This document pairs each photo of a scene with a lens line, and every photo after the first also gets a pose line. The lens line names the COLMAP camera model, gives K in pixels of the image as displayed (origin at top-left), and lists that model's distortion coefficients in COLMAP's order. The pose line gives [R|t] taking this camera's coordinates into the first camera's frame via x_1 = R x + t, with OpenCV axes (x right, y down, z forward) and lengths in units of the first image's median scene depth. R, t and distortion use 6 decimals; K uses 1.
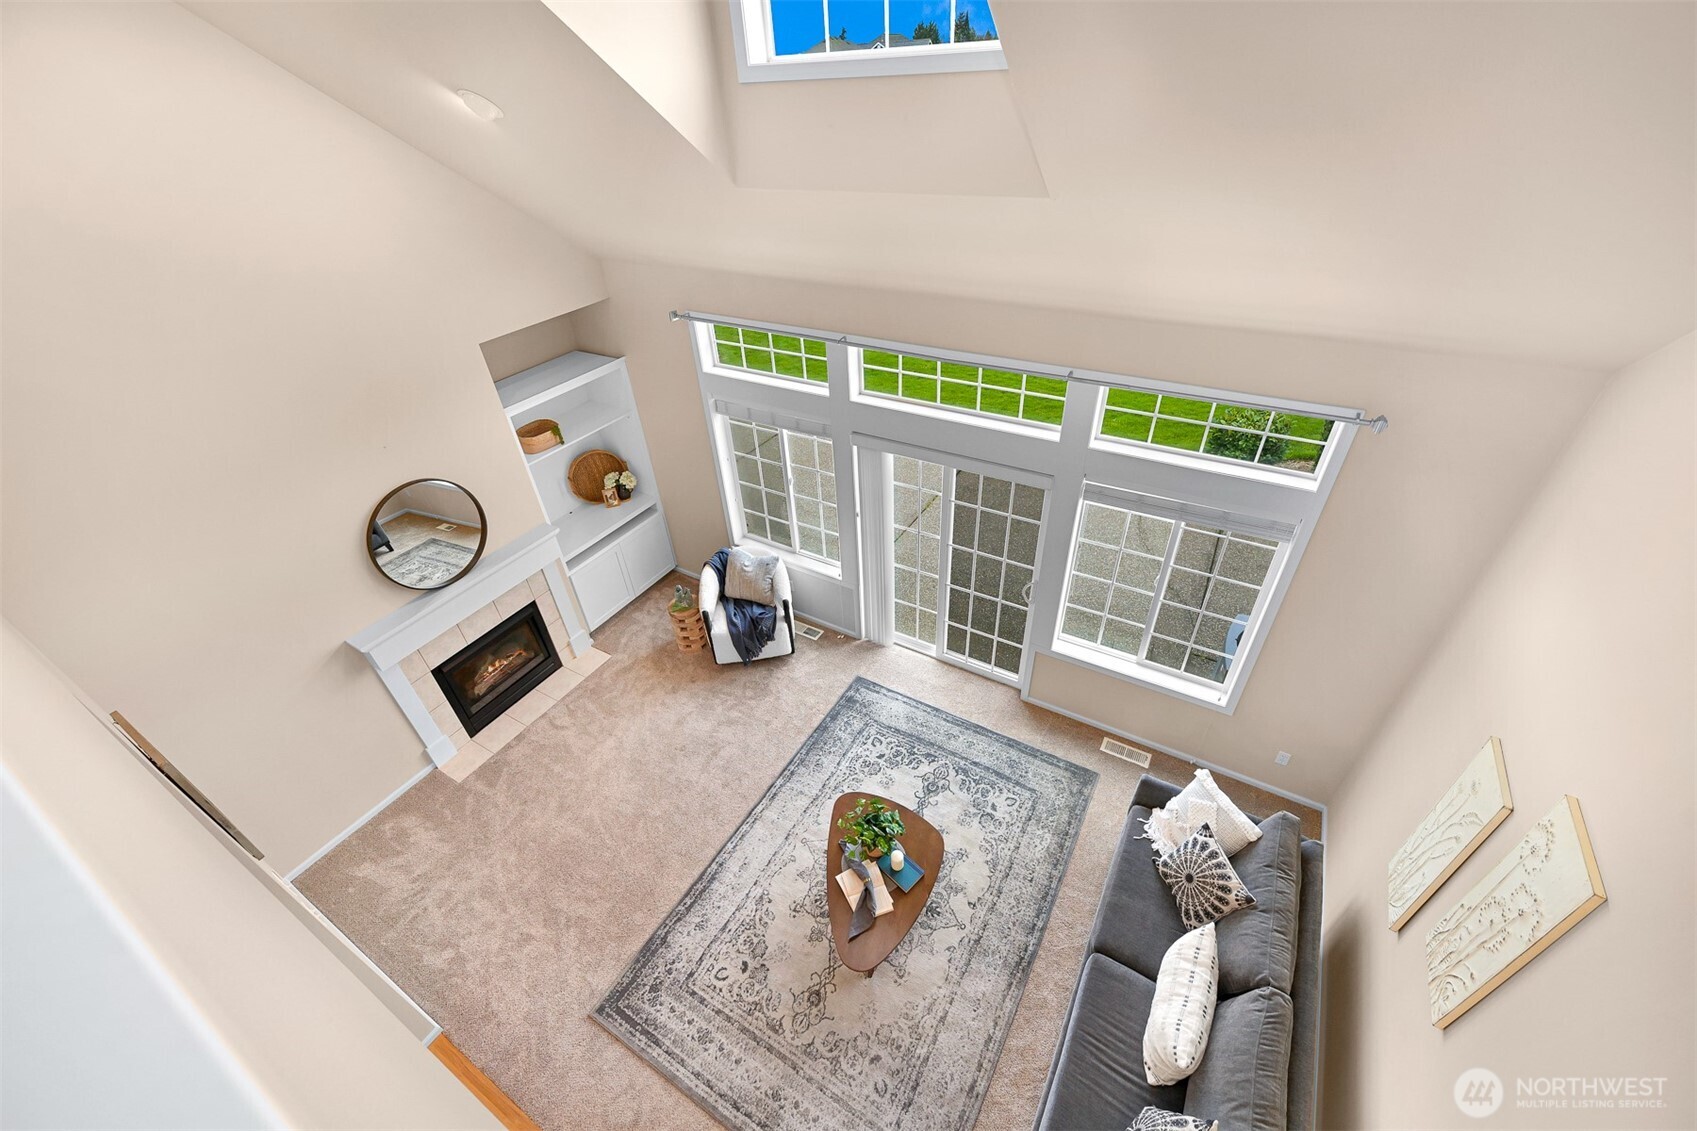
lens RADIAL K [[663.6, 0, 860.2], [0, 663.6, 563.8], [0, 0, 1]] dist [-0.007103, -0.000159]
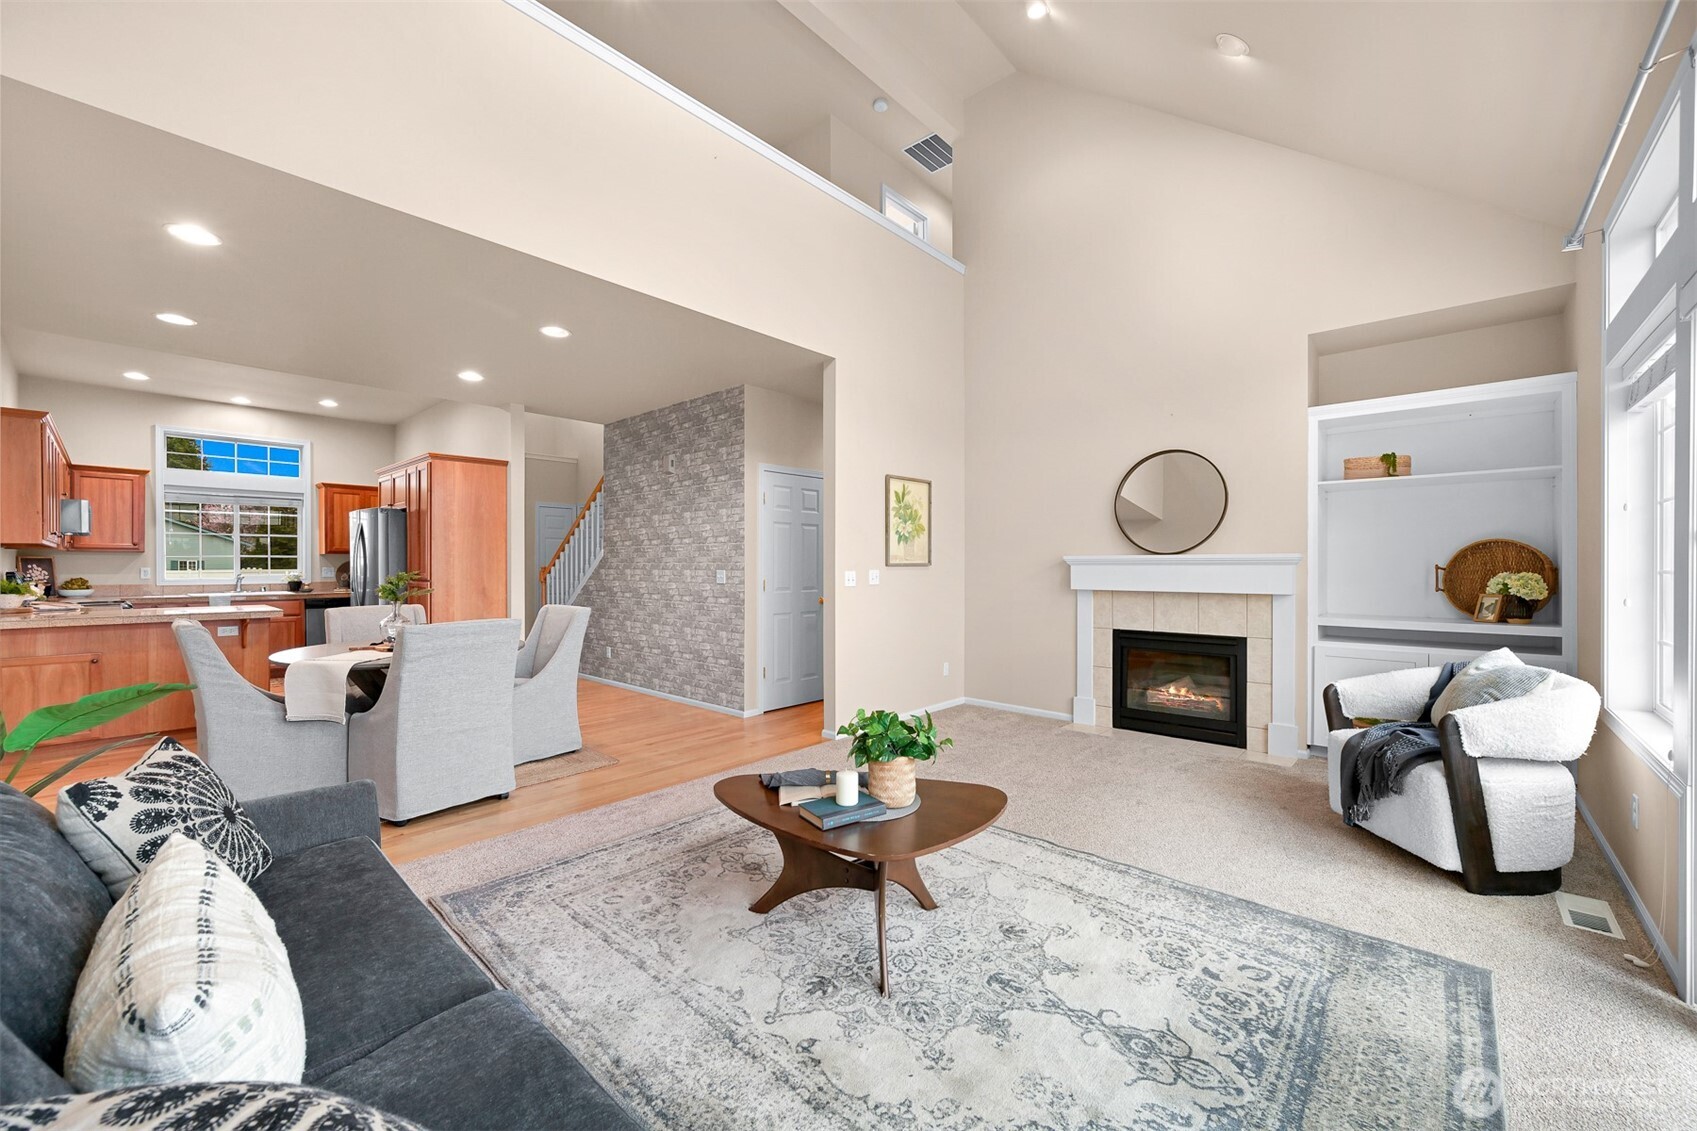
lens RADIAL K [[660.5, 0, 853.7], [0, 660.5, 569.0], [0, 0, 1]] dist [-0.001572, 0.000383]
pose [[-0.201205, 0.042228, -0.978638, 0.467391], [-0.578434, 0.801157, 0.153494, 0.160328], [0.790525, 0.596962, -0.136771, 0.751305]]
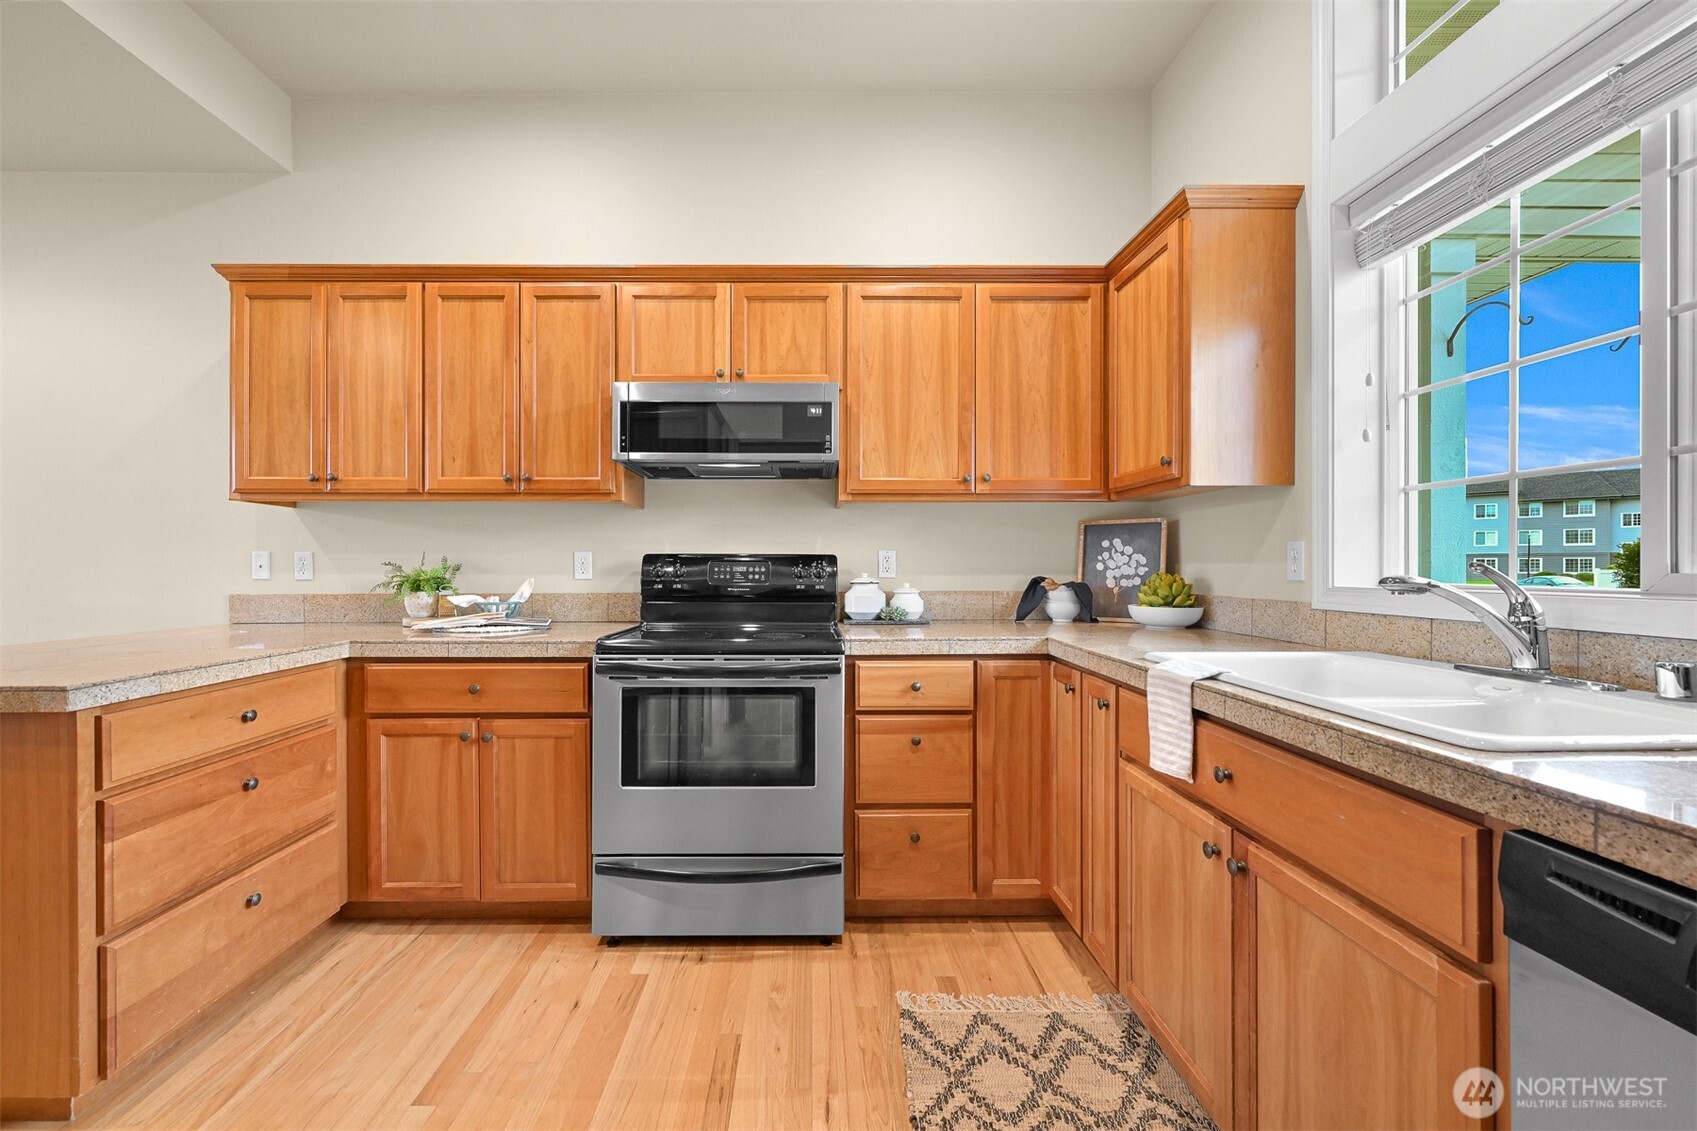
lens RADIAL K [[683.0, 0, 813.5], [0, 683.0, 568.5], [0, 0, 1]] dist [-0.001531, -0.000033]
pose [[-0.504928, 0.034875, 0.862457, -0.826935], [0.530201, 0.800995, 0.278018, 1.015723], [-0.681127, 0.597655, -0.422936, -0.285150]]
